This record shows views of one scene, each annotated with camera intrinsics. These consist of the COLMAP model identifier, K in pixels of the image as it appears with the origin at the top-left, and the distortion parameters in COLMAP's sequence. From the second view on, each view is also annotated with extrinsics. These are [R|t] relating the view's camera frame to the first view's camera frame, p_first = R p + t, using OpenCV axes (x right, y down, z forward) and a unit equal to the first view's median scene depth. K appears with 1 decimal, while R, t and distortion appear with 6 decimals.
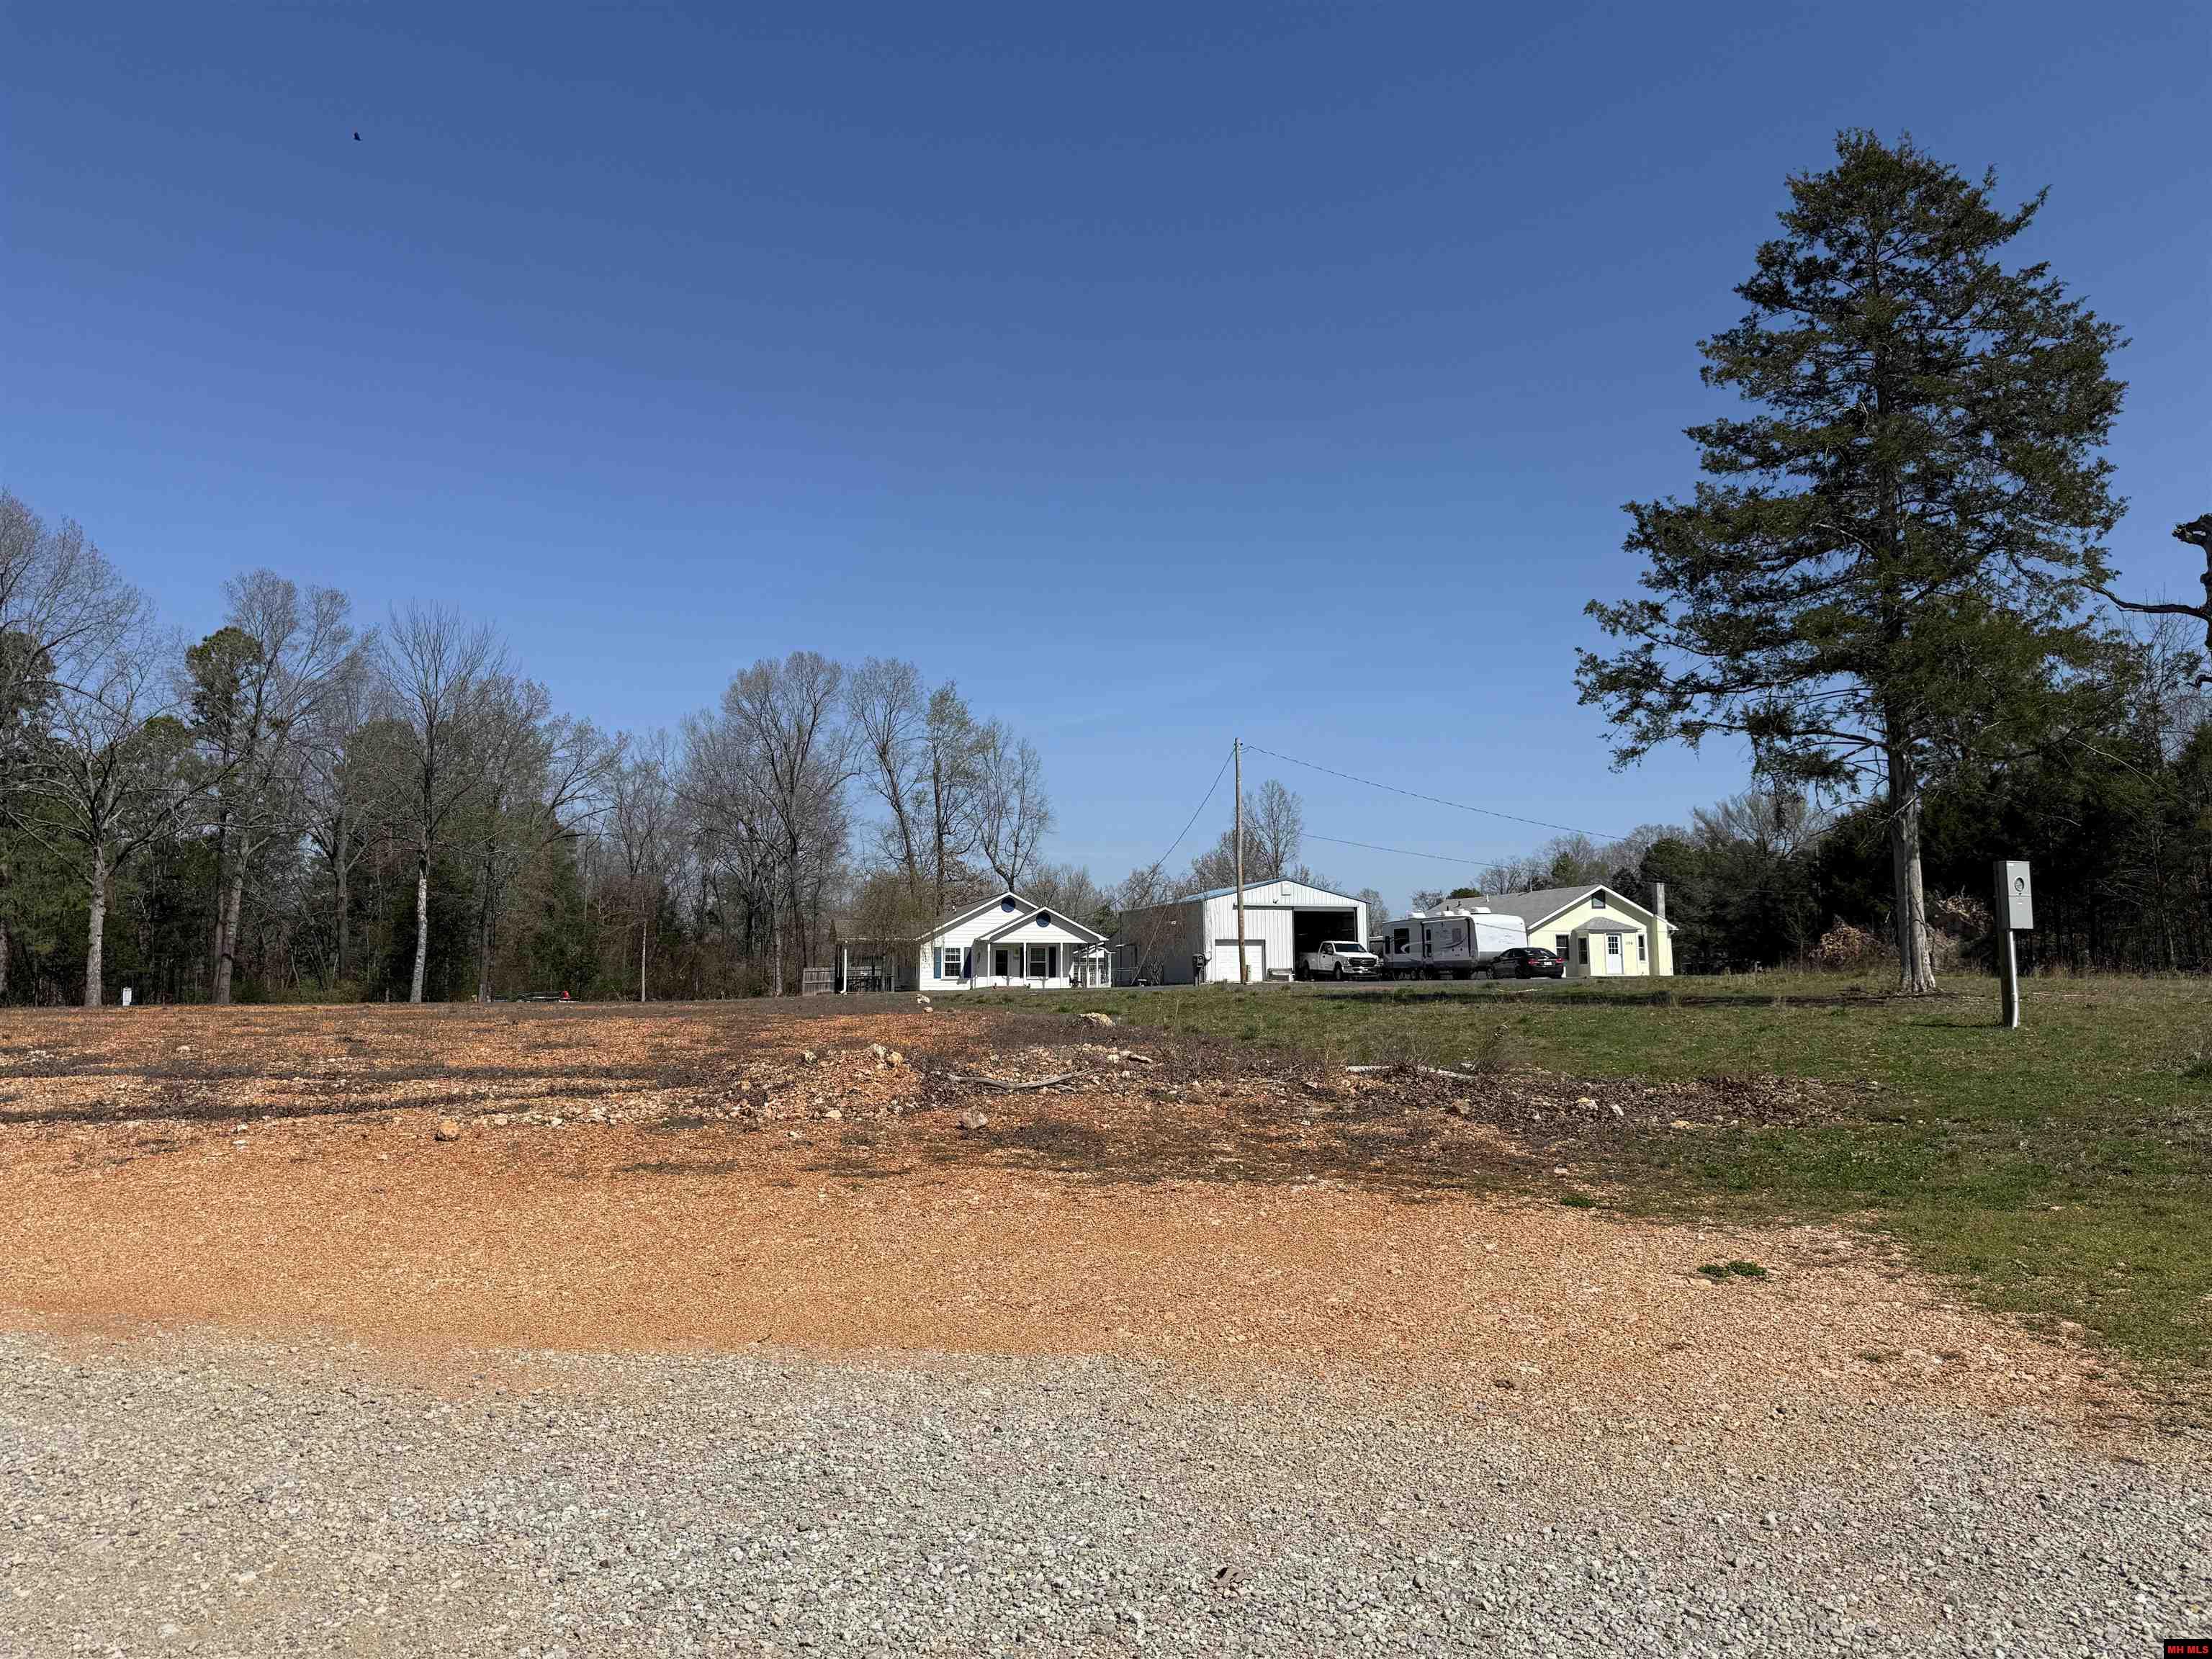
lens RADIAL K [[1539.4, 0, 1090.4], [0, 1539.4, 810.3], [0, 0, 1]] dist [0.083370, -0.106453]
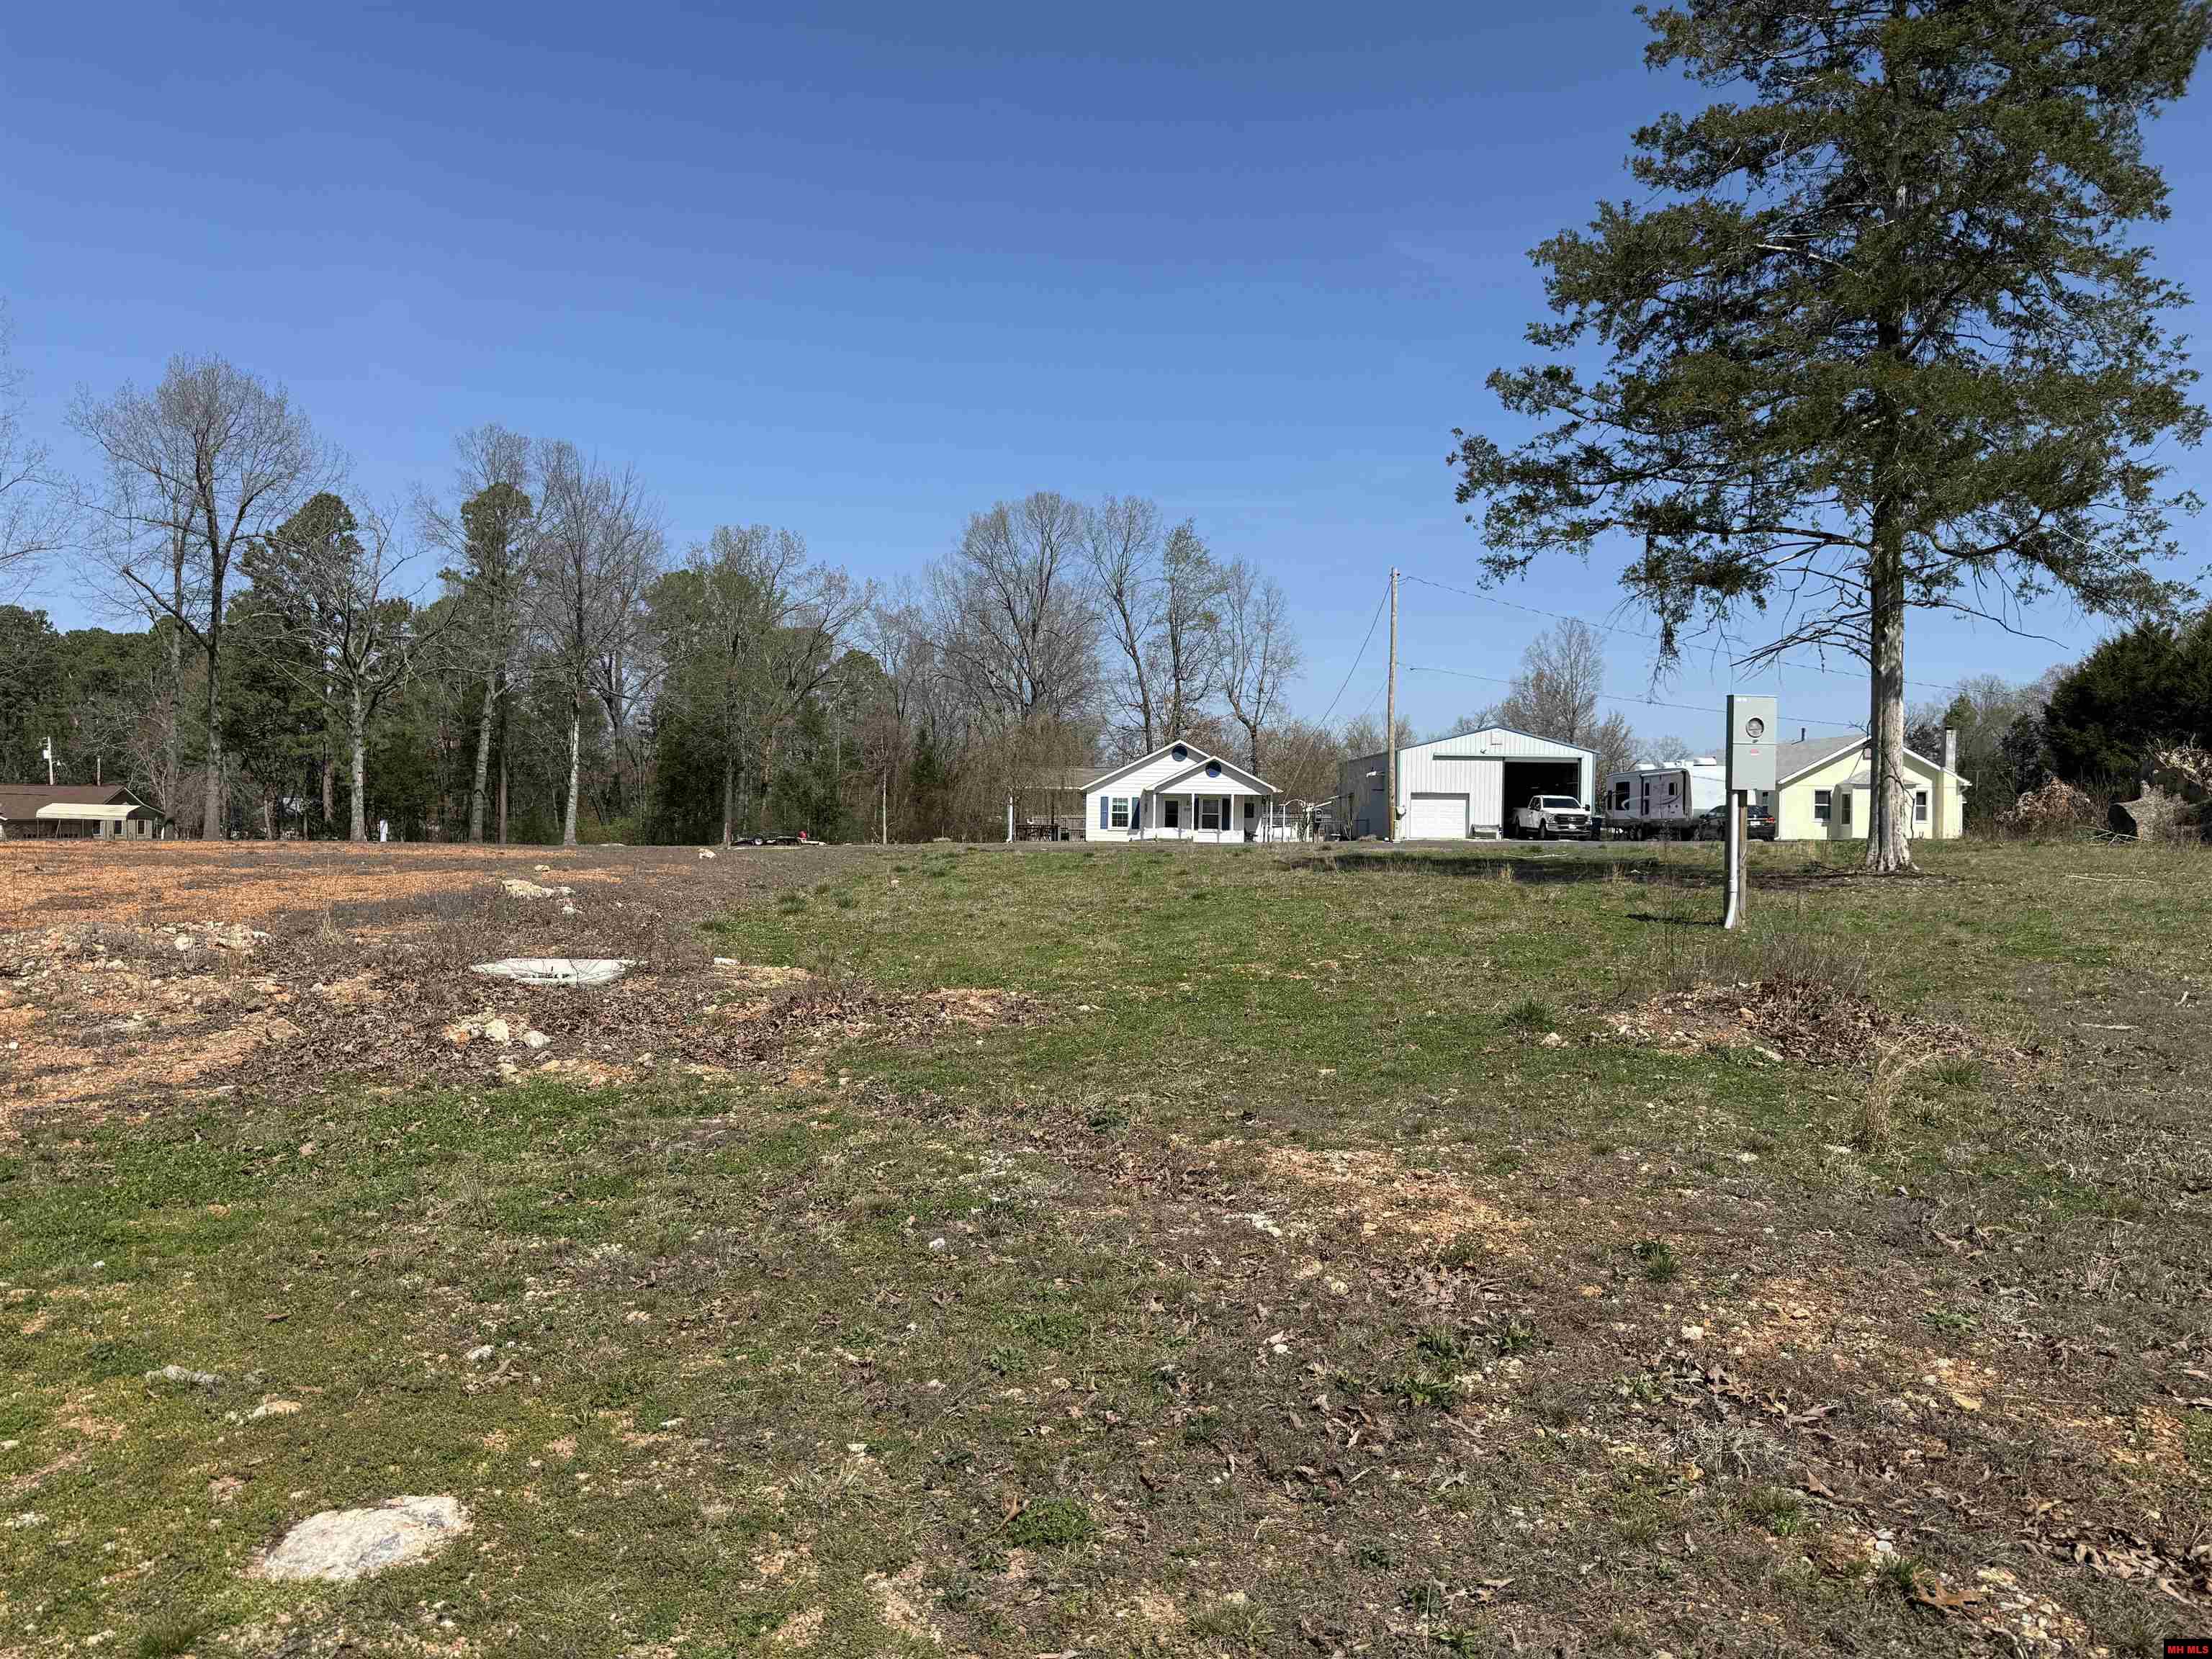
lens RADIAL K [[1539.4, 0, 1109.3], [0, 1539.4, 833.7], [0, 0, 1]] dist [0.083370, -0.106453]
pose [[0.971775, 0.019675, -0.235090, 0.129932], [0.007047, 0.993650, 0.112290, 0.003693], [0.235806, -0.110777, 0.965466, 0.066424]]
